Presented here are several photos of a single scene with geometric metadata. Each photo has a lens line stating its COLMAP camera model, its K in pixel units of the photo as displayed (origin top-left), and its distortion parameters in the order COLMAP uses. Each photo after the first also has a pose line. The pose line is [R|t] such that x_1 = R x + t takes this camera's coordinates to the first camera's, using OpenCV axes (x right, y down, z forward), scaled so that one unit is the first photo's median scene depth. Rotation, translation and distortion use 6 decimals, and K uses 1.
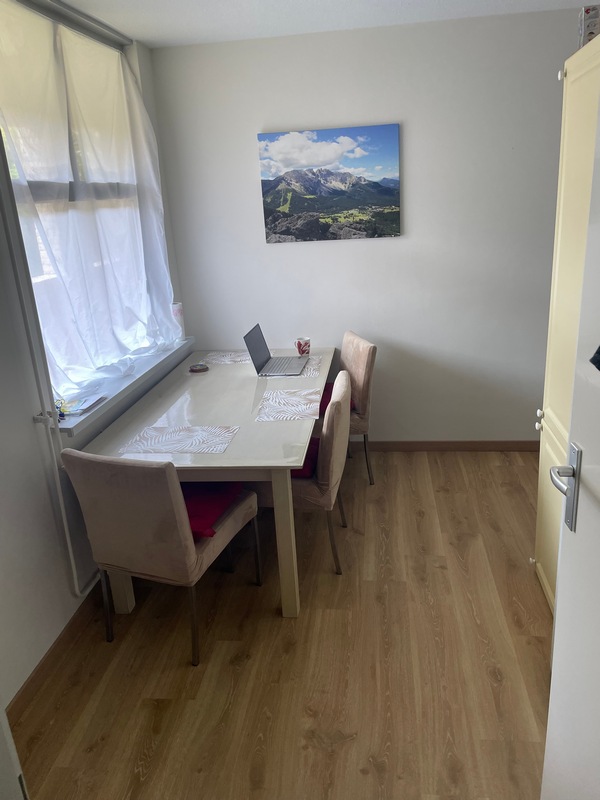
lens RADIAL K [[602.2, 0, 300.4], [0, 602.2, 398.5], [0, 0, 1]] dist [0.054054, -0.092194]
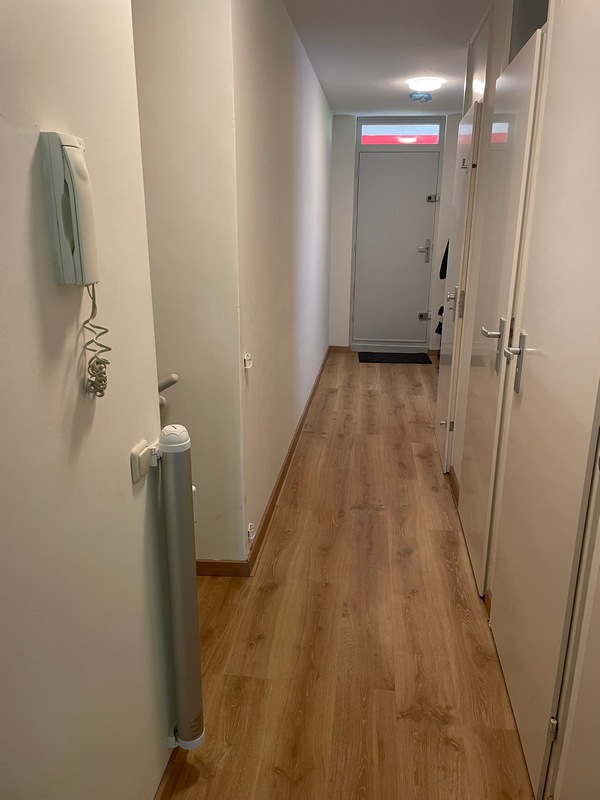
lens RADIAL K [[602.2, 0, 299.3], [0, 602.2, 400.9], [0, 0, 1]] dist [0.054054, -0.092194]
pose [[-0.998347, 0.055342, 0.015511, 0.198892], [0.054246, 0.818101, 0.572510, -0.391566], [0.018994, 0.572405, -0.819751, 1.455526]]
